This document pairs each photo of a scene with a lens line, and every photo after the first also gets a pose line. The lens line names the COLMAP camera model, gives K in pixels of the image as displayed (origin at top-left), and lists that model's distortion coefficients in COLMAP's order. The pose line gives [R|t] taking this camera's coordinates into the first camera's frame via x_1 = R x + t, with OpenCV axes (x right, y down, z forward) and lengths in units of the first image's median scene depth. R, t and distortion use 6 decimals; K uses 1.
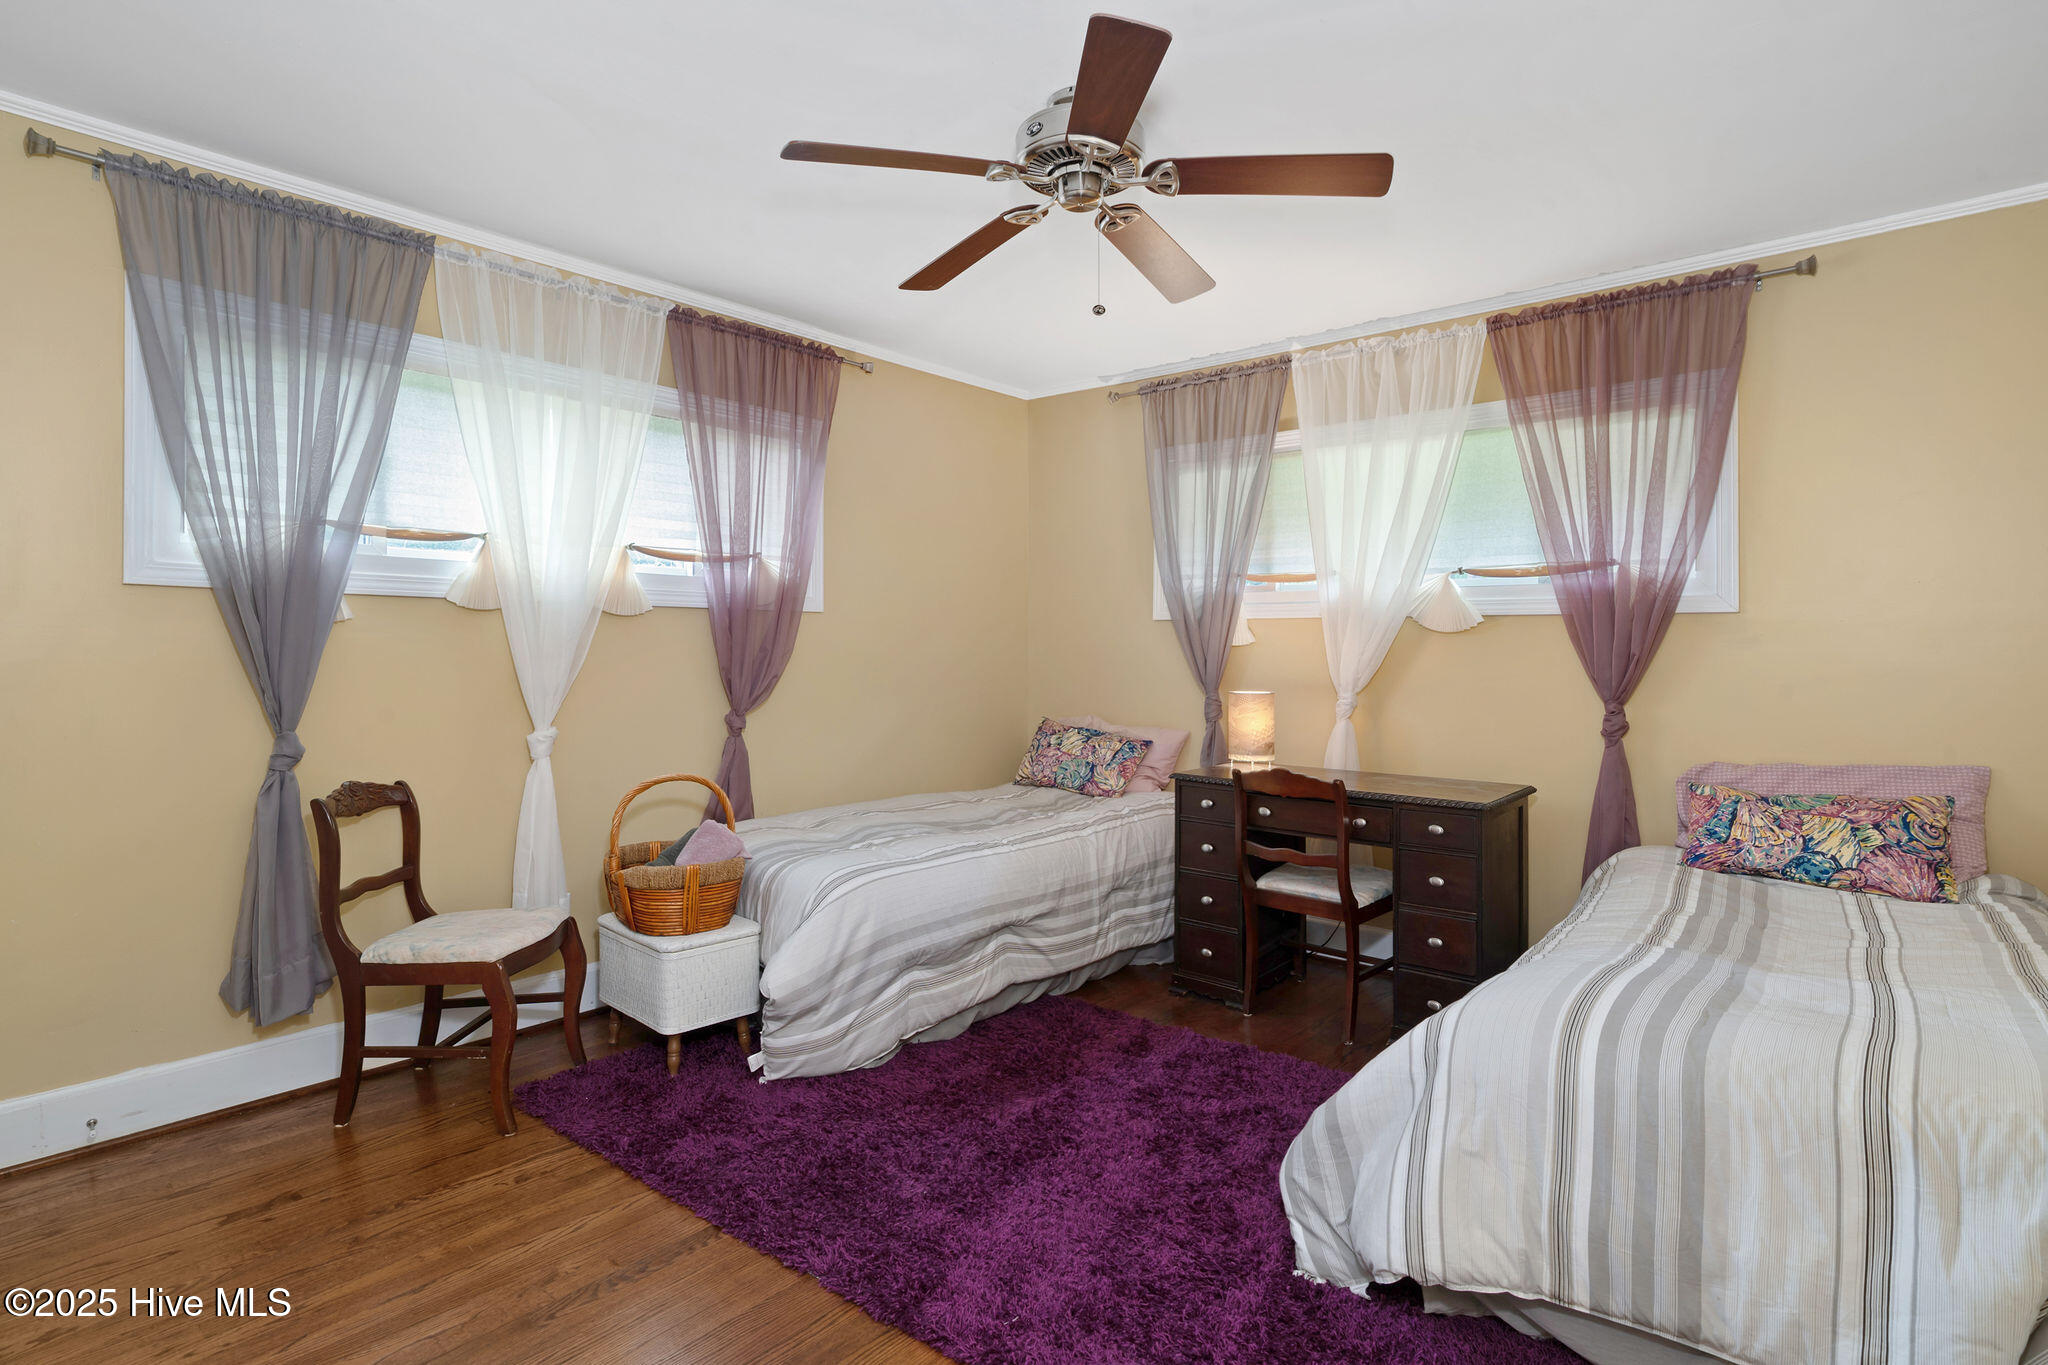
lens RADIAL K [[1002.3, 0, 1022.1], [0, 1002.3, 663.5], [0, 0, 1]] dist [0.000146, 0.001139]
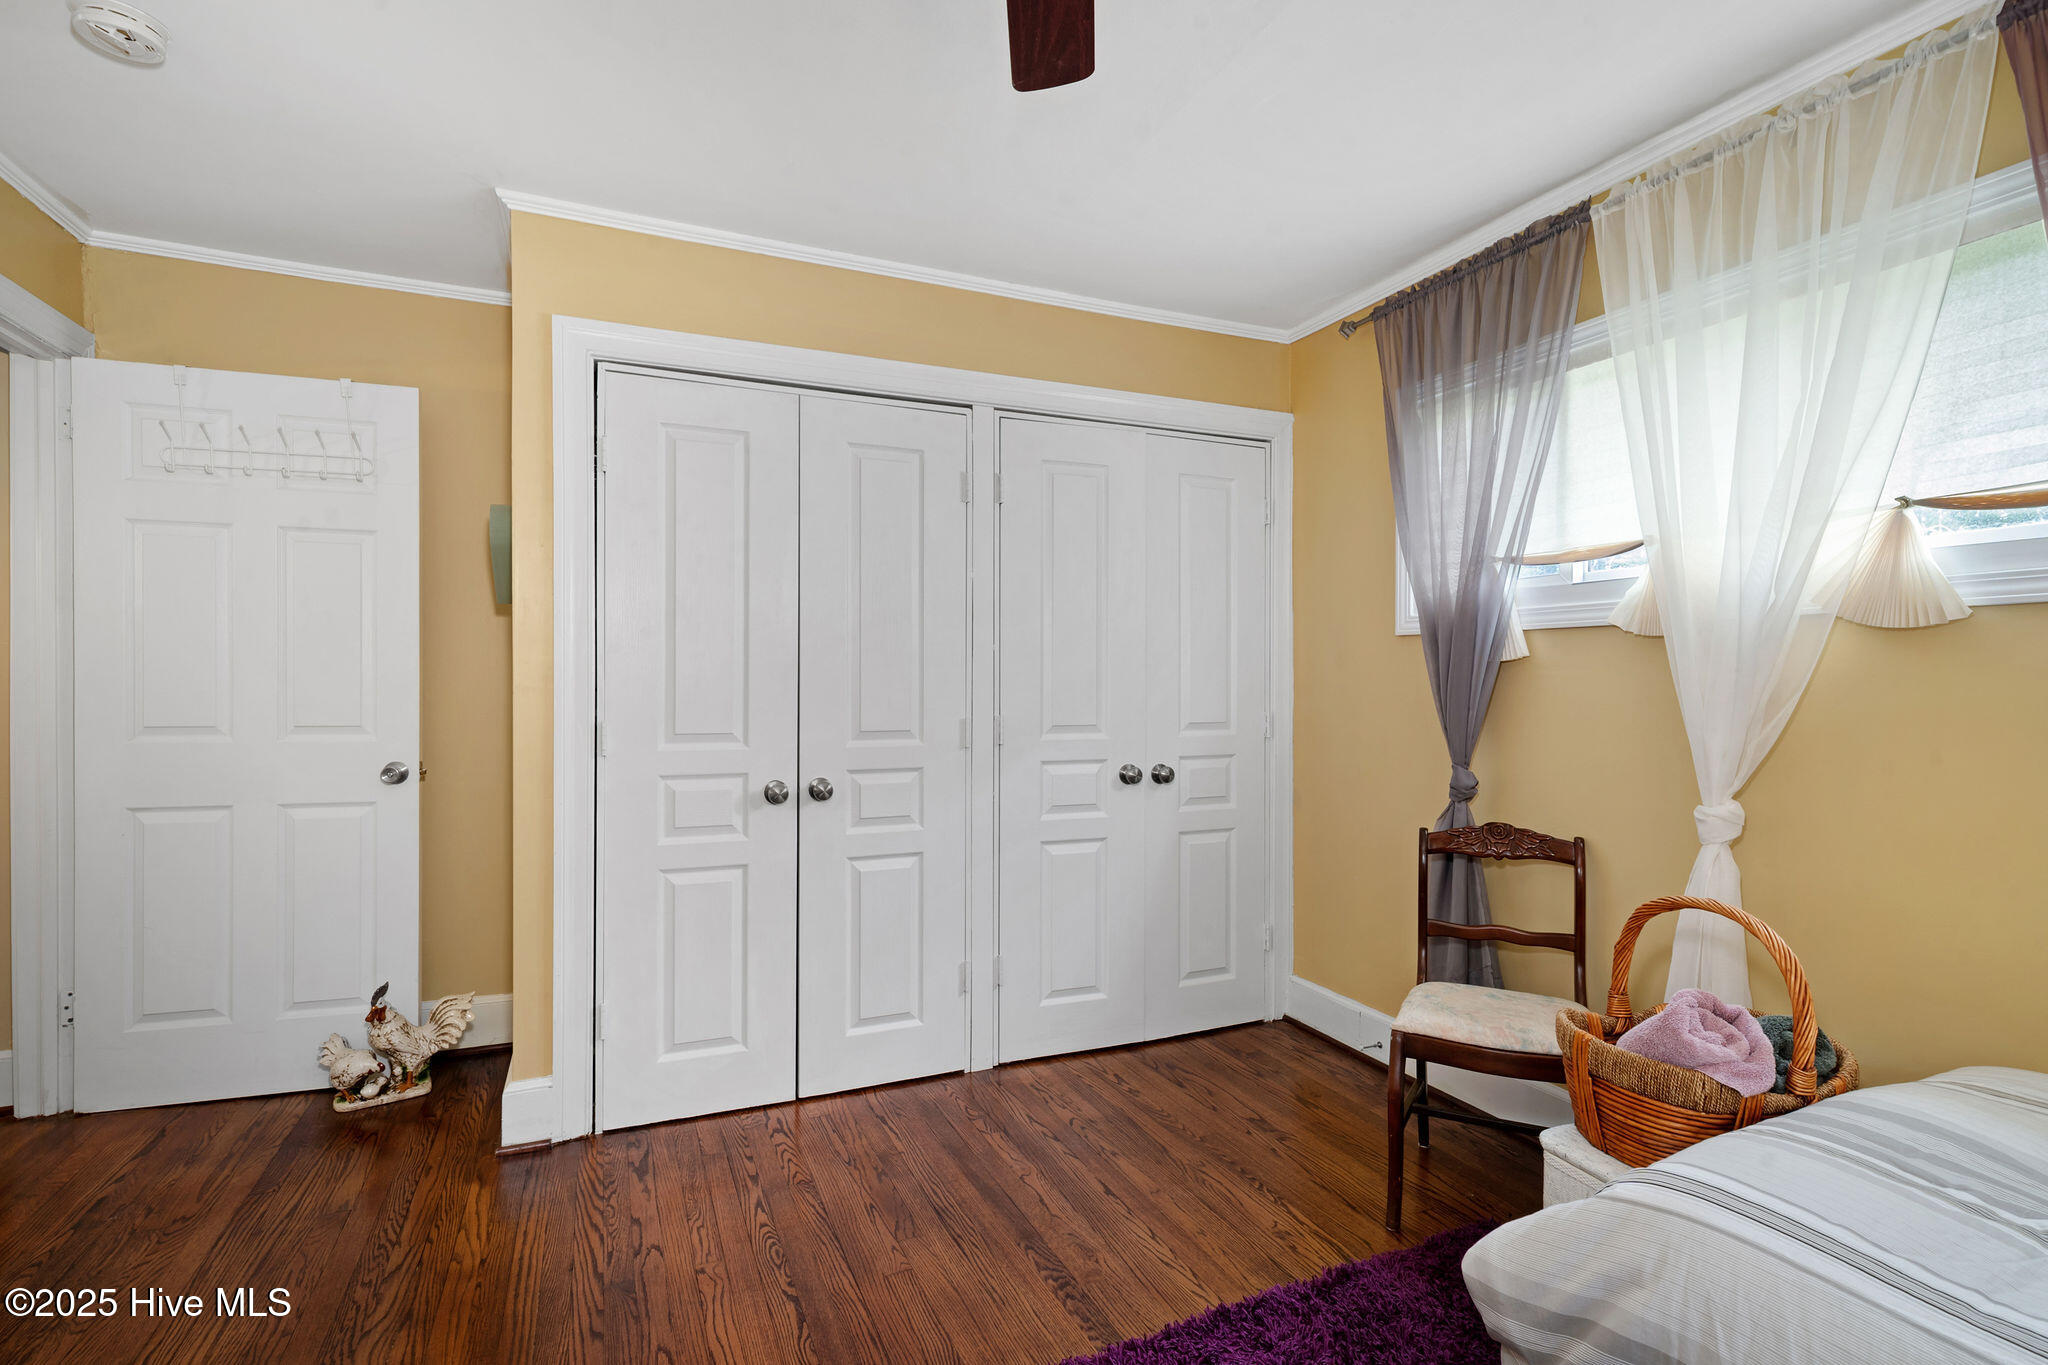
lens RADIAL K [[987.5, 0, 1019.4], [0, 987.5, 696.4], [0, 0, 1]] dist [0.001450, 0.000193]
pose [[-0.426217, 0.017523, -0.904451, 0.374592], [-0.007045, 0.999718, 0.022689, -0.023361], [0.904594, 0.016042, -0.425973, 0.934030]]
